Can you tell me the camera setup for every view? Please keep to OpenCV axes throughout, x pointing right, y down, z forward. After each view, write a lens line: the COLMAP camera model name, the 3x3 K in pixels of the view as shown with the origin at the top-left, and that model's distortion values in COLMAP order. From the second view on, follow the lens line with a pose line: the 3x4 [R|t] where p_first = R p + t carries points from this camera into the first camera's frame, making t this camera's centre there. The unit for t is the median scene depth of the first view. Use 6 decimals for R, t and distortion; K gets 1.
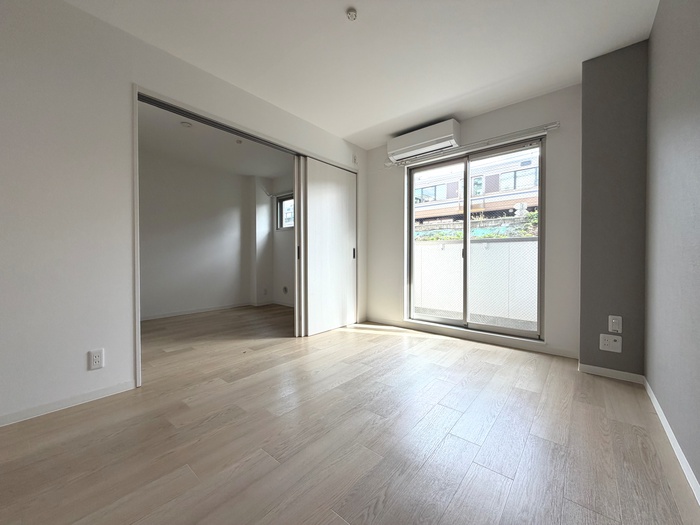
lens RADIAL K [[278.4, 0, 347.4], [0, 278.4, 264.5], [0, 0, 1]] dist [0.000683, 0.000596]
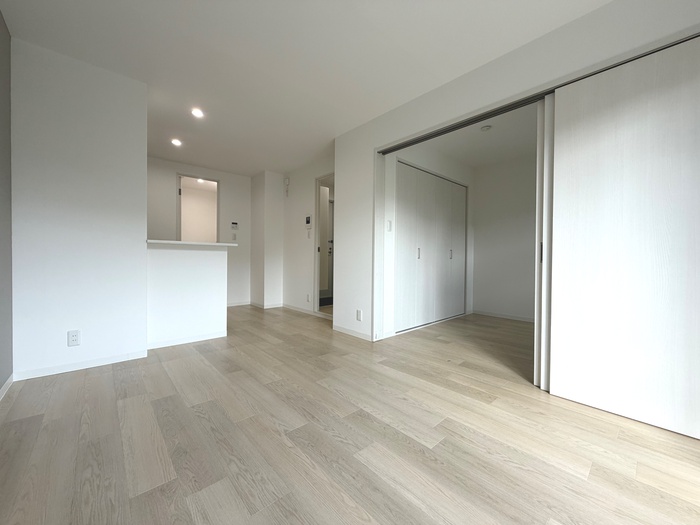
lens RADIAL K [[278.4, 0, 346.7], [0, 278.4, 262.4], [0, 0, 1]] dist [0.000683, 0.000596]
pose [[-0.133463, 0.011643, -0.990985, 0.558890], [-0.034092, 0.999285, 0.016332, -0.016492], [0.990467, 0.035964, -0.132971, 0.723787]]
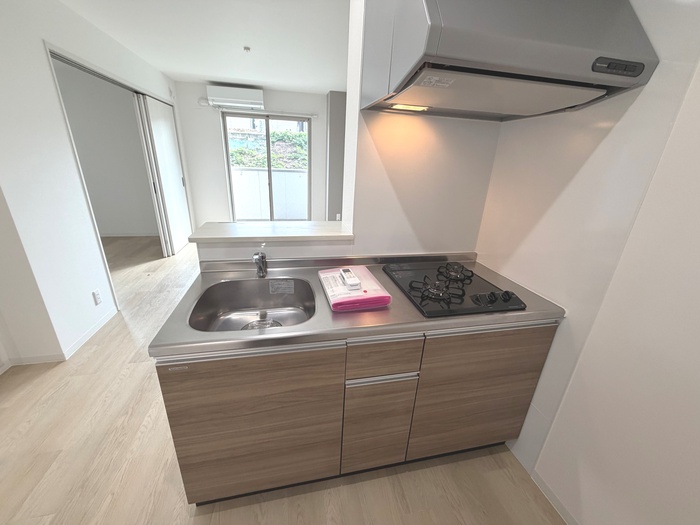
lens RADIAL K [[278.4, 0, 350.8], [0, 278.4, 257.1], [0, 0, 1]] dist [0.000683, 0.000596]
pose [[0.590991, -0.249264, 0.767201, -0.728359], [-0.017147, 0.946965, 0.320878, -0.171231], [-0.806496, -0.202791, 0.555374, -0.401499]]
